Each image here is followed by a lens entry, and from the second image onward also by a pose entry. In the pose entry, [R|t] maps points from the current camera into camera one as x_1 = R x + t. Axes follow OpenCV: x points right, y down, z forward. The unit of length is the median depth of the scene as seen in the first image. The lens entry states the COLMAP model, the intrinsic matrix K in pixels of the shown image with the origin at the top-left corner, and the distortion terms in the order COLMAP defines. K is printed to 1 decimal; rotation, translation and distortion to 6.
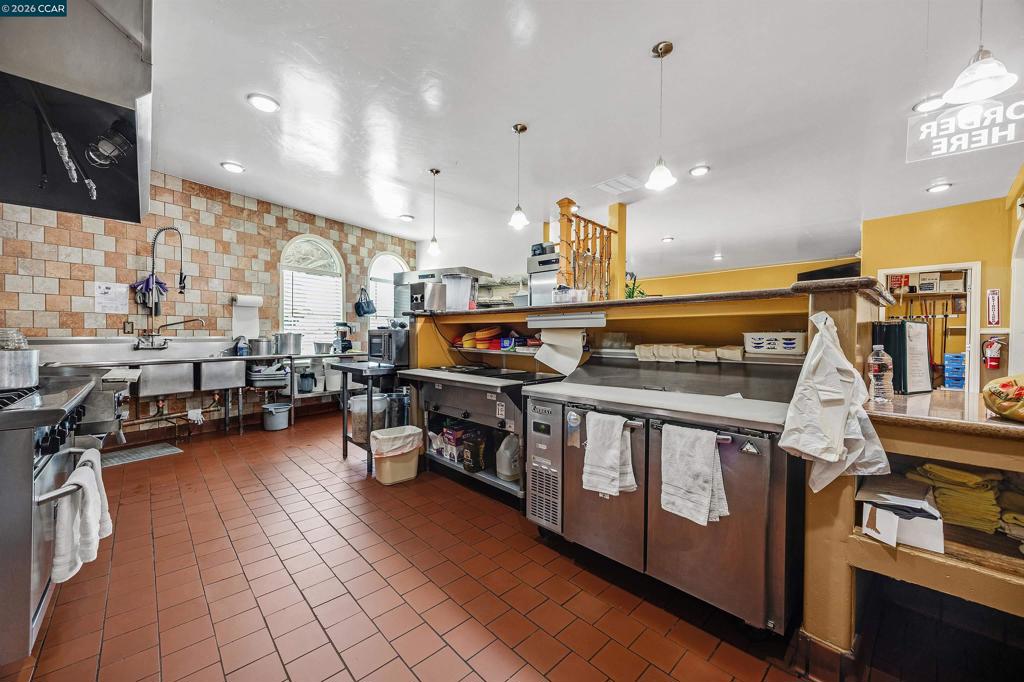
lens RADIAL K [[393.2, 0, 512.0], [0, 393.2, 341.0], [0, 0, 1]] dist [-0.000052, -0.000722]
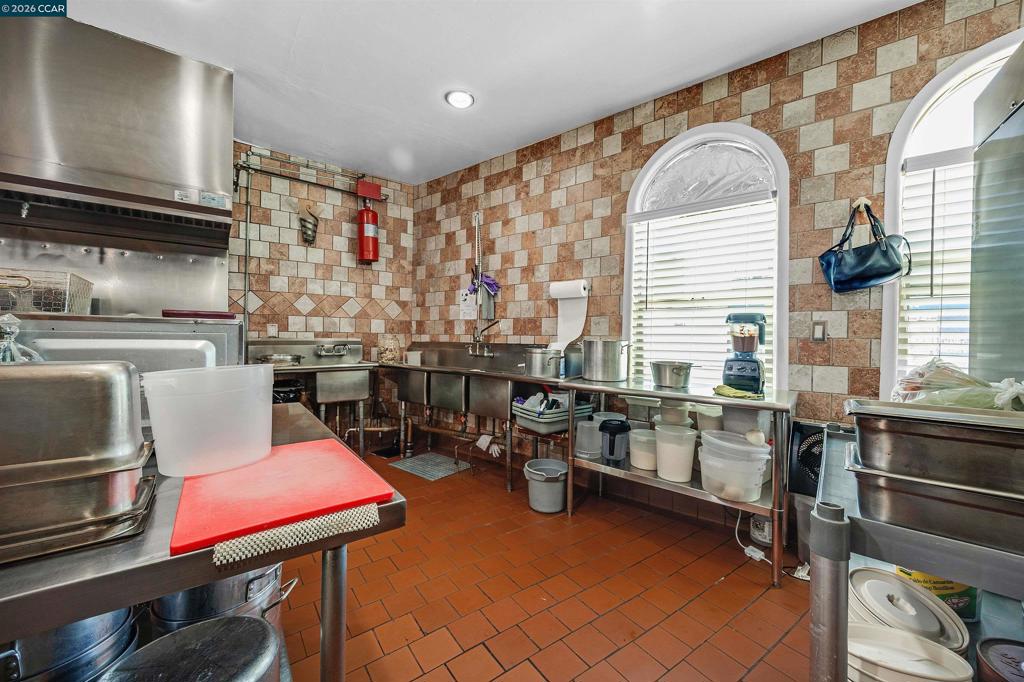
lens RADIAL K [[393.2, 0, 512.0], [0, 393.2, 341.0], [0, 0, 1]] dist [-0.000052, -0.000722]
pose [[-0.120718, -0.006468, -0.992666, -0.024707], [-0.036123, 0.999345, -0.002119, -0.012627], [0.992029, 0.035602, -0.120873, 0.932405]]
